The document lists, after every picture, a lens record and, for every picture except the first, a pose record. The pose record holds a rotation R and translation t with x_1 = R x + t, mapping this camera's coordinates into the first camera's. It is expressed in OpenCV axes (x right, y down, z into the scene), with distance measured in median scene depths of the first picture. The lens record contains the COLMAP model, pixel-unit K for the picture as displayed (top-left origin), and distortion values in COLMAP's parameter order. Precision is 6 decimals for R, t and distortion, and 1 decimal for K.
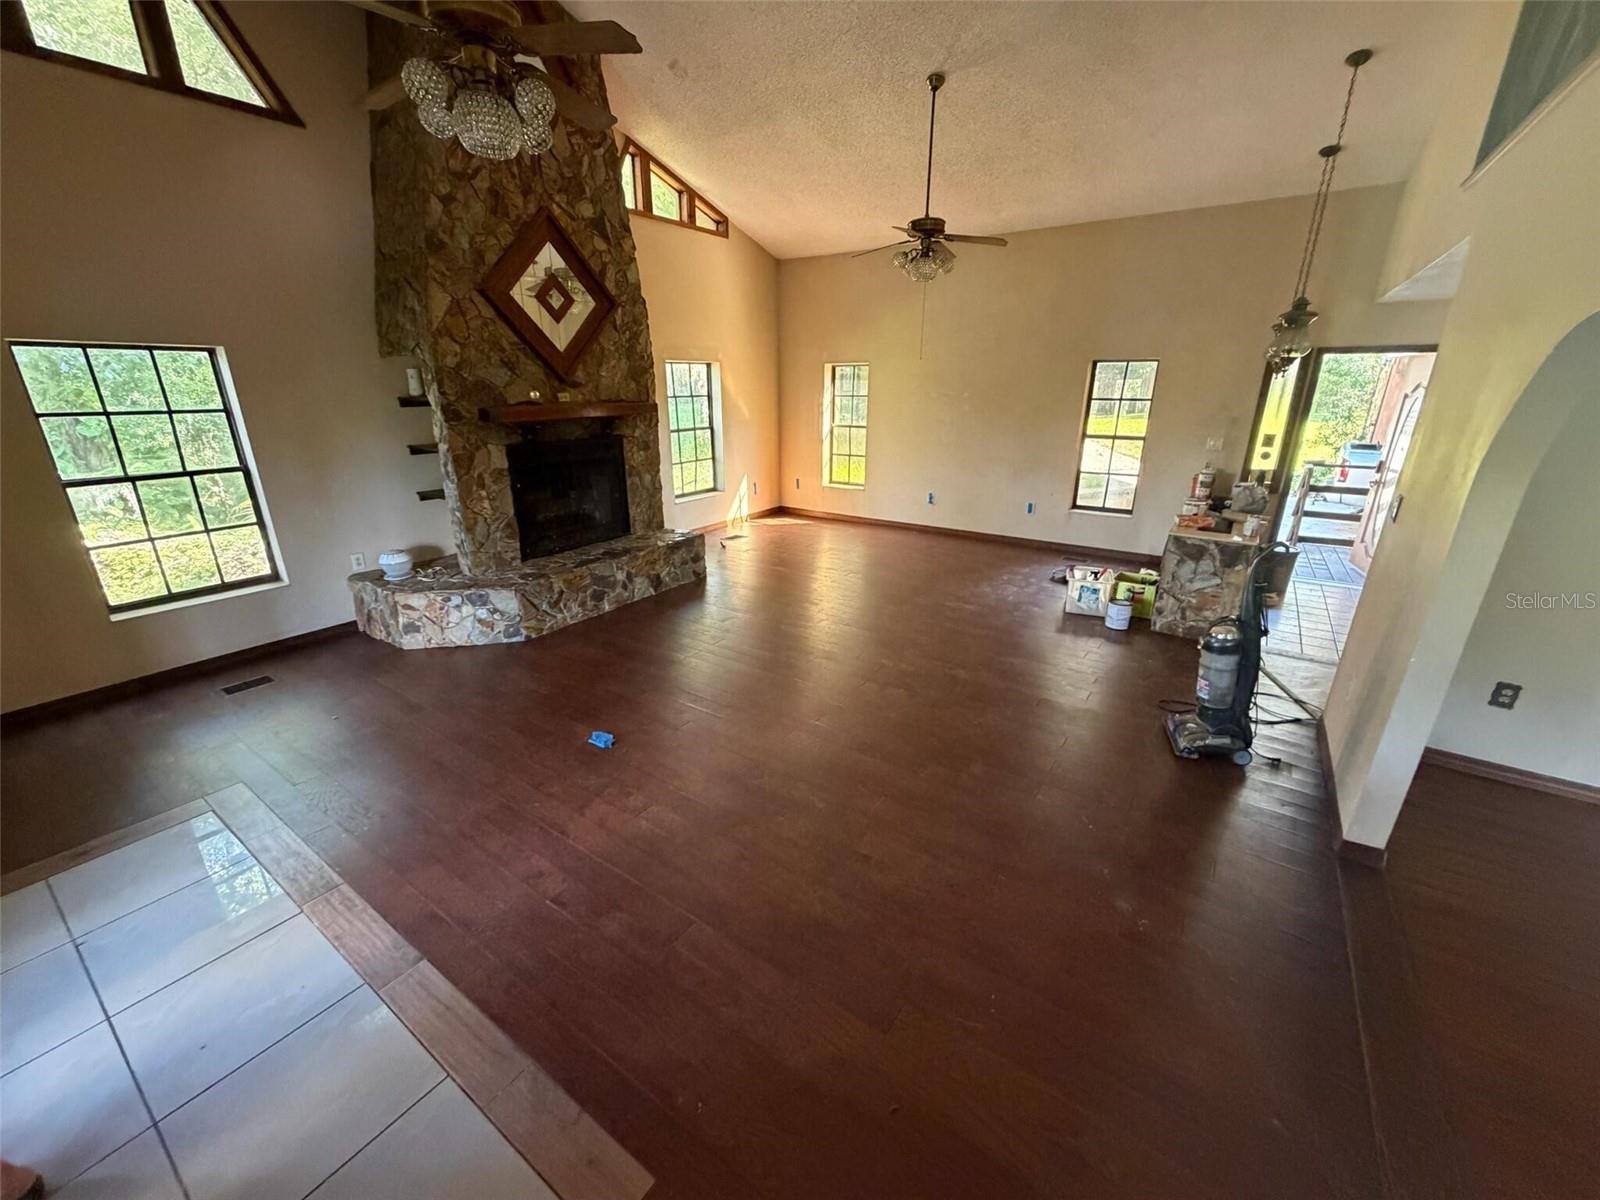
lens RADIAL K [[640.8, 0, 794.1], [0, 640.8, 603.7], [0, 0, 1]] dist [-0.001003, 0.000134]
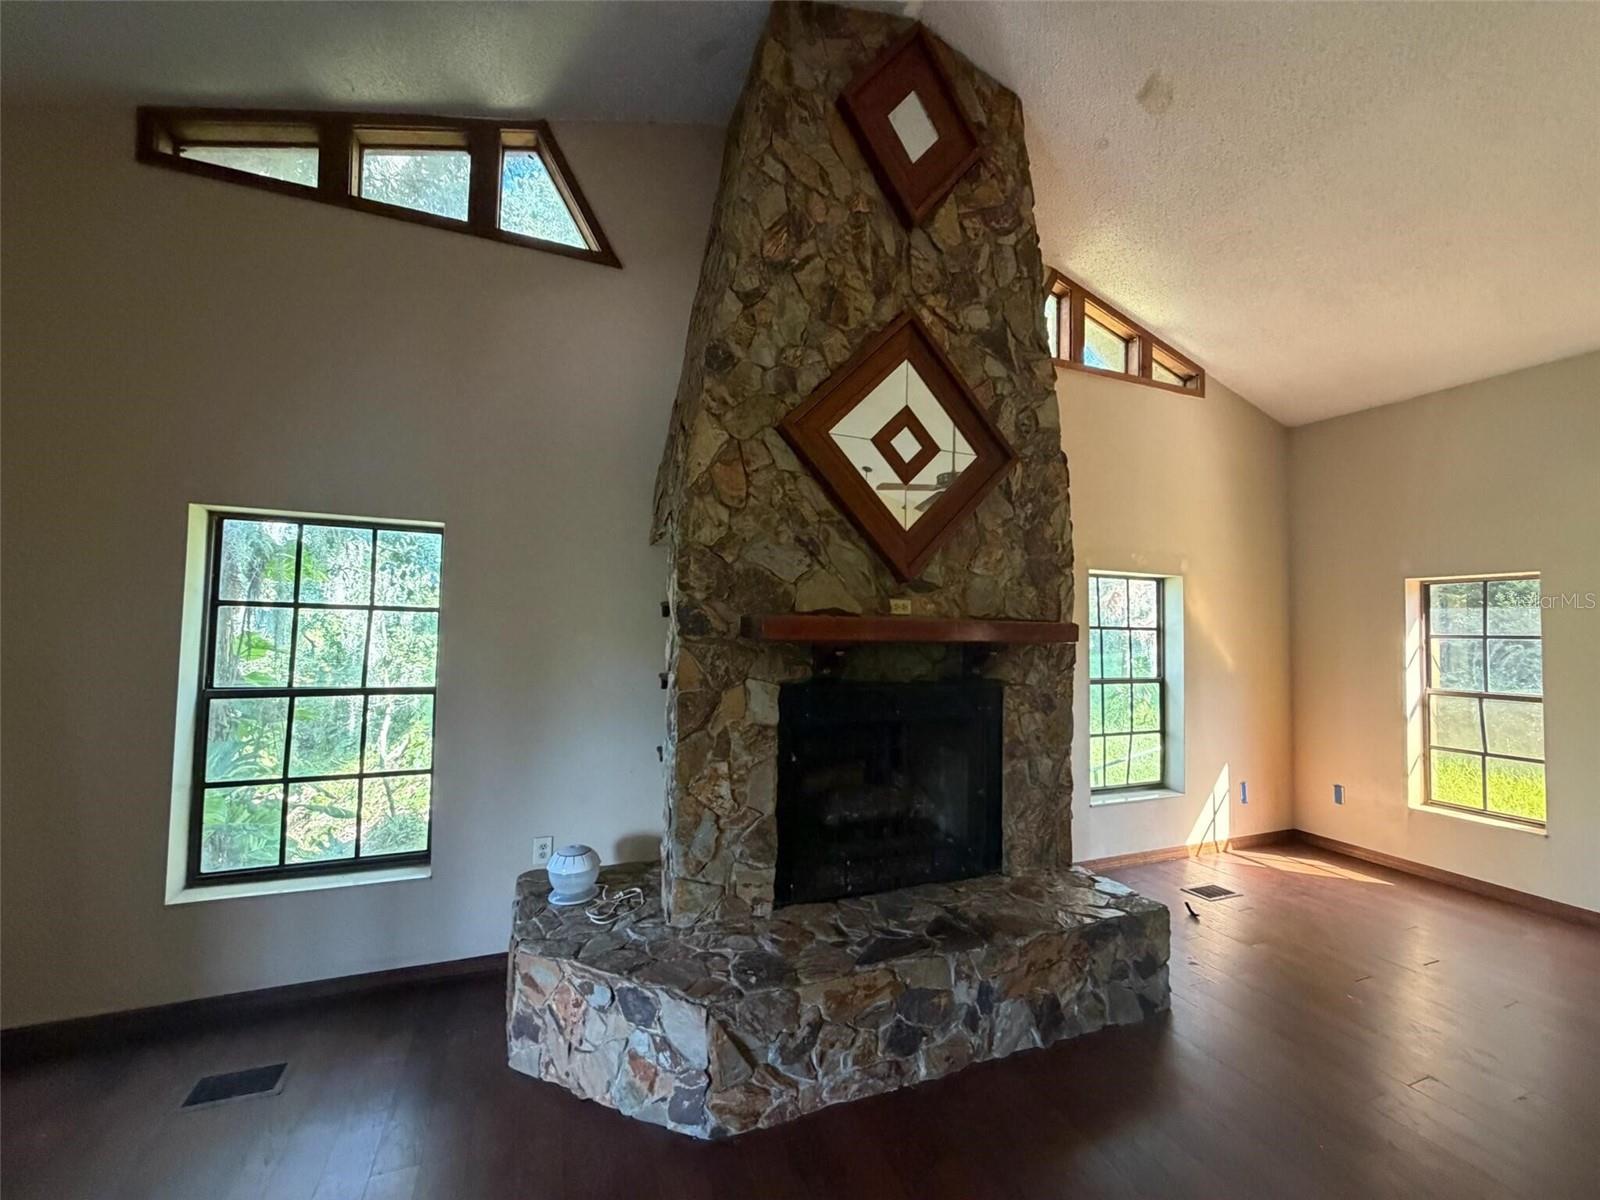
lens RADIAL K [[640.8, 0, 796.4], [0, 640.8, 600.2], [0, 0, 1]] dist [-0.001003, 0.000134]
pose [[0.834737, -0.005574, -0.550621, -0.132869], [-0.202650, 0.926660, -0.316596, -0.137088], [0.512003, 0.375858, 0.772388, 0.536868]]
